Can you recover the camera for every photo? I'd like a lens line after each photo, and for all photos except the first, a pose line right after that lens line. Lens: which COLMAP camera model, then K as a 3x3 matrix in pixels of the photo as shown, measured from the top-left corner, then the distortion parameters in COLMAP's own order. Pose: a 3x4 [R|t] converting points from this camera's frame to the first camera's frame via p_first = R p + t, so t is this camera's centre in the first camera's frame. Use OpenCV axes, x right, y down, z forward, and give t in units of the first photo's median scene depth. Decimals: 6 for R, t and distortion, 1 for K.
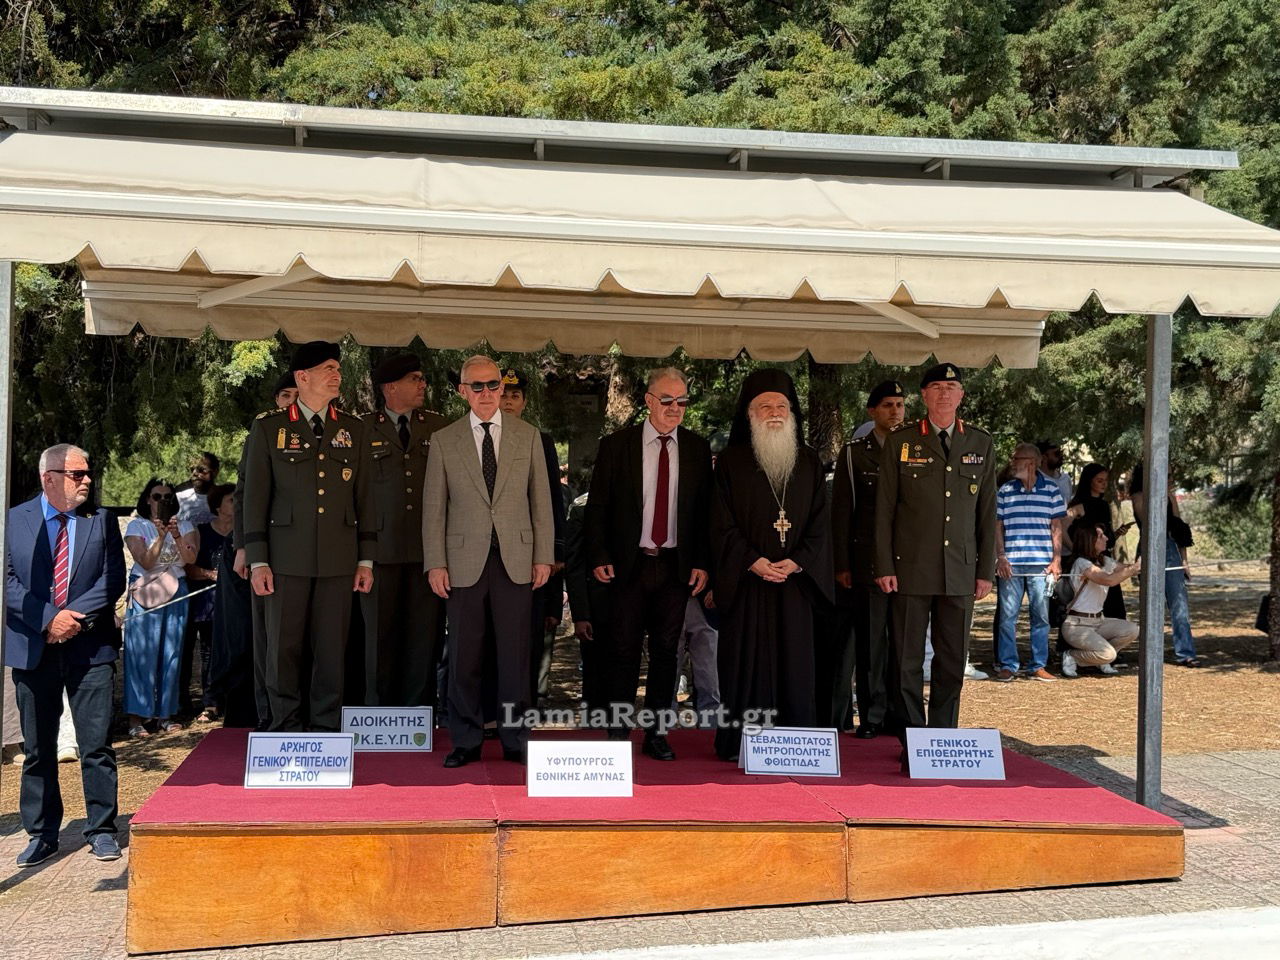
lens RADIAL K [[1782.1, 0, 640.0], [0, 1782.1, 480.0], [0, 0, 1]] dist [0.190824, -0.376223]
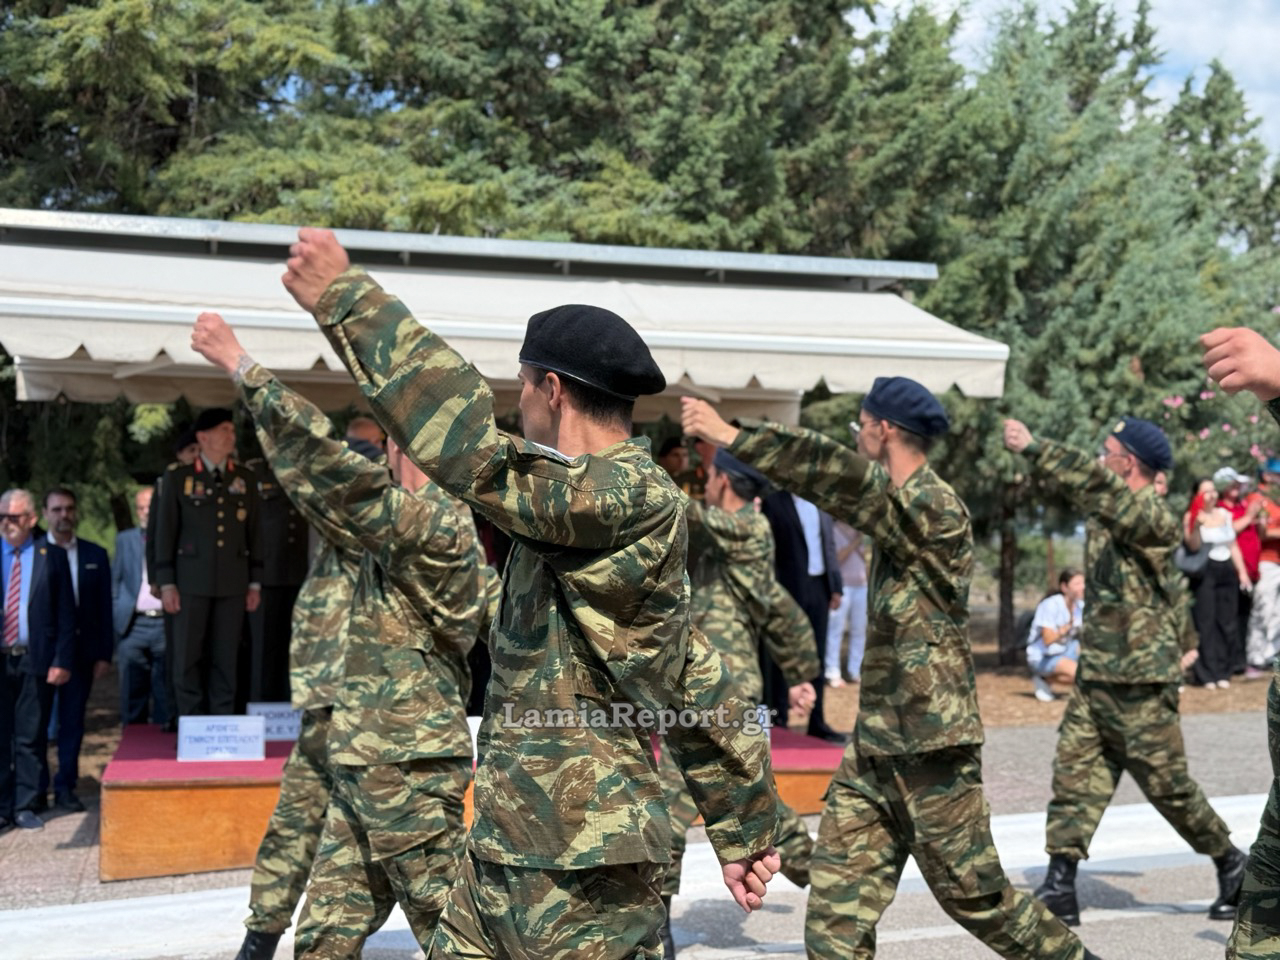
lens RADIAL K [[1773.6, 0, 637.3], [0, 1773.6, 508.5], [0, 0, 1]] dist [0.214645, -0.573056]
pose [[0.994263, -0.008434, 0.106627, -0.028147], [0.009377, 0.999921, -0.008348, 0.005854], [-0.106548, 0.009300, 0.994264, -0.266384]]
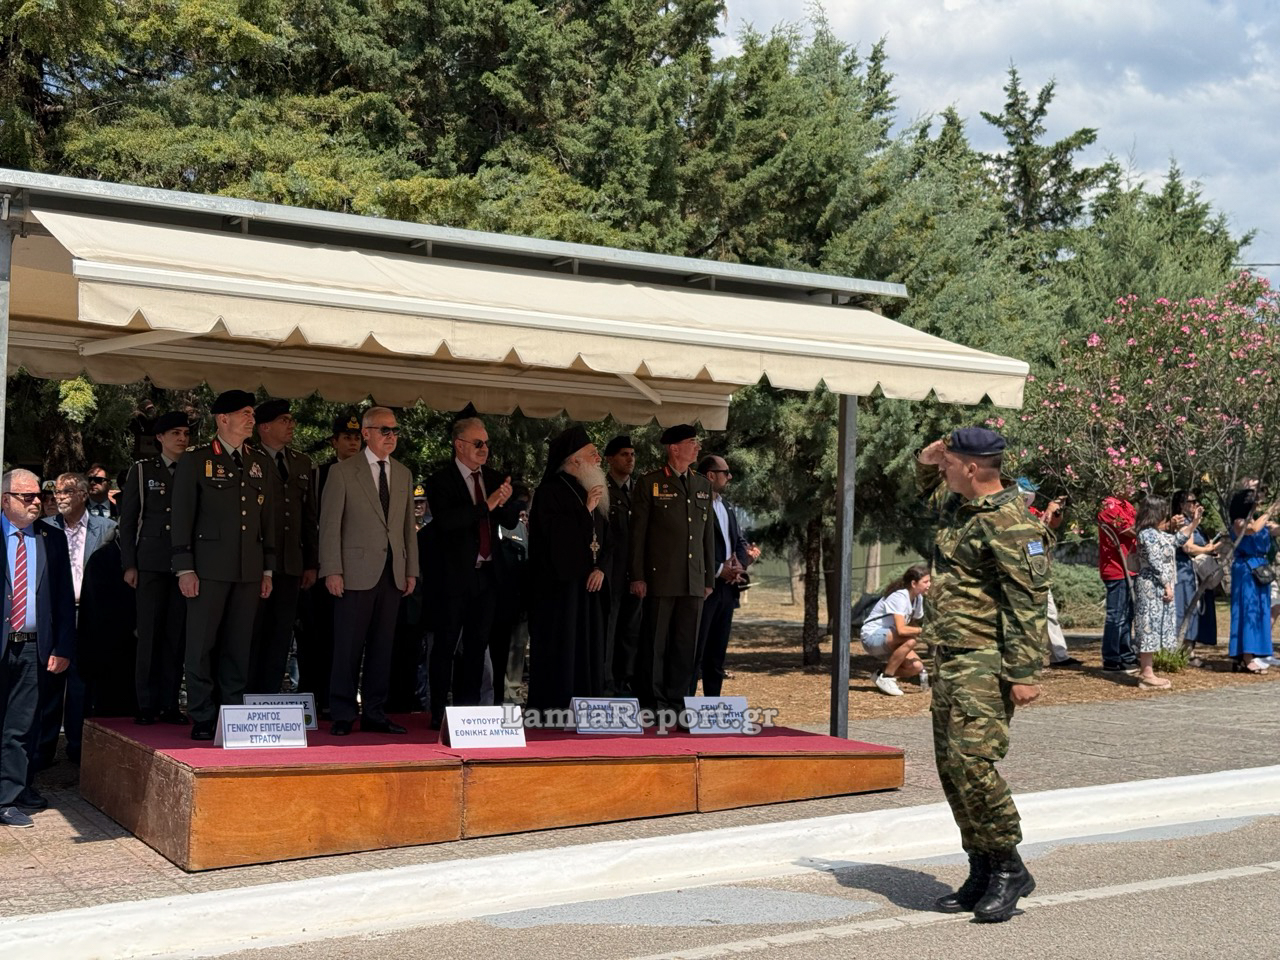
lens RADIAL K [[1782.1, 0, 640.0], [0, 1782.1, 480.0], [0, 0, 1]] dist [0.190824, -0.376223]
pose [[0.939948, 0.022831, 0.340552, -0.330499], [-0.013165, 0.999443, -0.030670, 0.017342], [-0.341063, 0.024345, 0.939725, -0.236919]]
